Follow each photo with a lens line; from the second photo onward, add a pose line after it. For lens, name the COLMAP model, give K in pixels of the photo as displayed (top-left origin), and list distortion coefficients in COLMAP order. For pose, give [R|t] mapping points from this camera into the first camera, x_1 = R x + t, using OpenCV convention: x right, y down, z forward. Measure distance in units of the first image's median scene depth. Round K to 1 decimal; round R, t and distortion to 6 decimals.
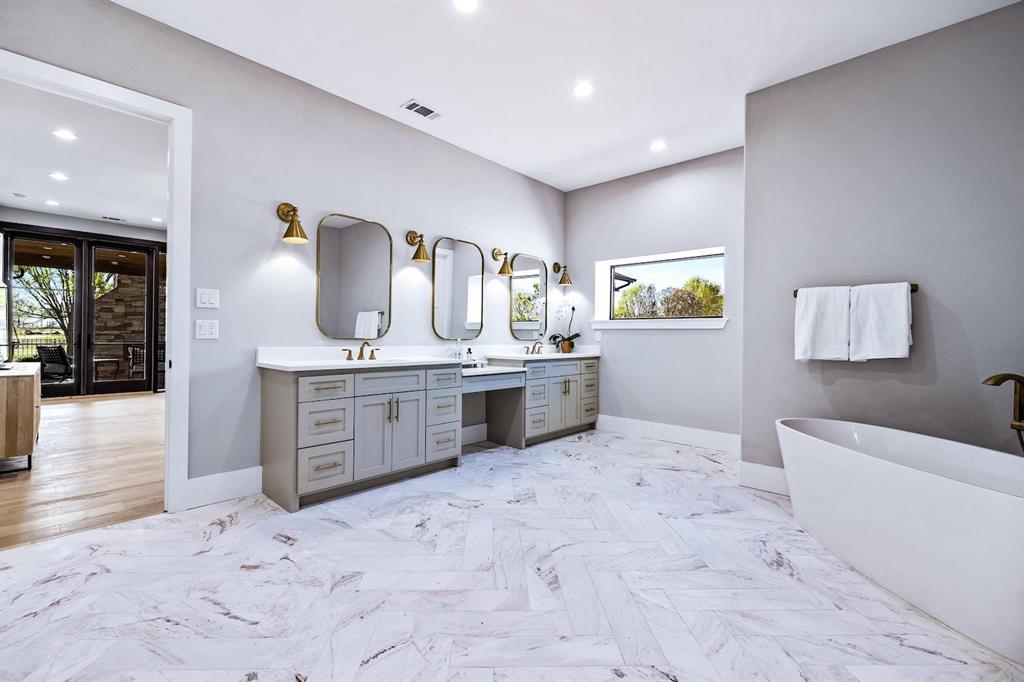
lens RADIAL K [[437.0, 0, 506.9], [0, 437.0, 338.3], [0, 0, 1]] dist [-0.000395, -0.000121]
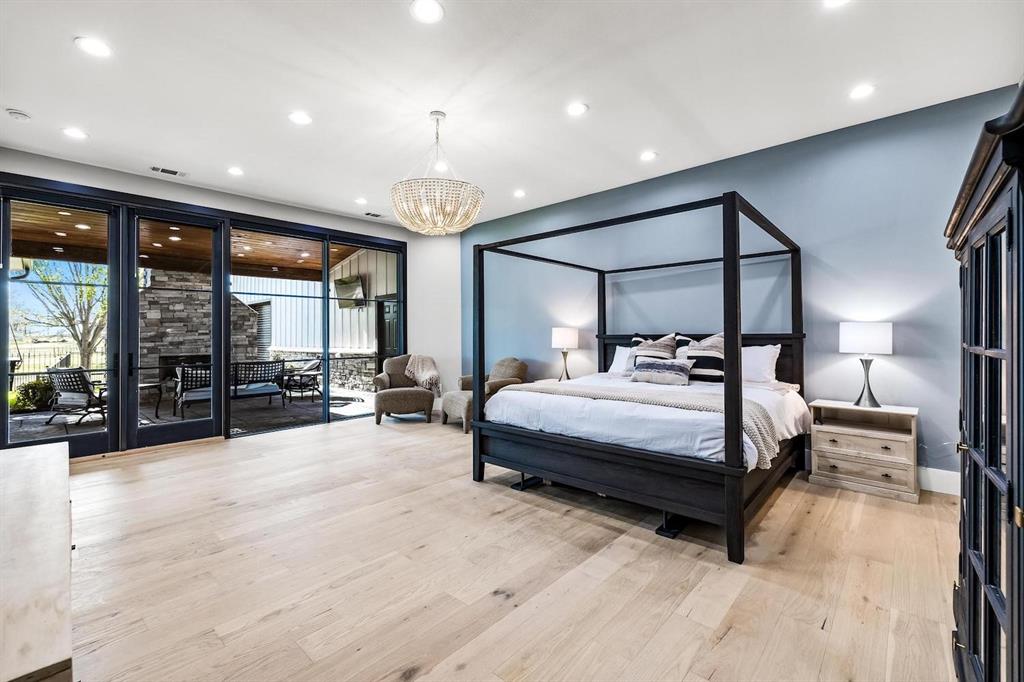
lens RADIAL K [[437.0, 0, 517.7], [0, 437.0, 337.9], [0, 0, 1]] dist [-0.000395, -0.000121]
pose [[0.999935, -0.010583, 0.004310, -0.247573], [0.010616, 0.999913, -0.007769, -0.012375], [-0.004228, 0.007815, 0.999961, 0.226233]]
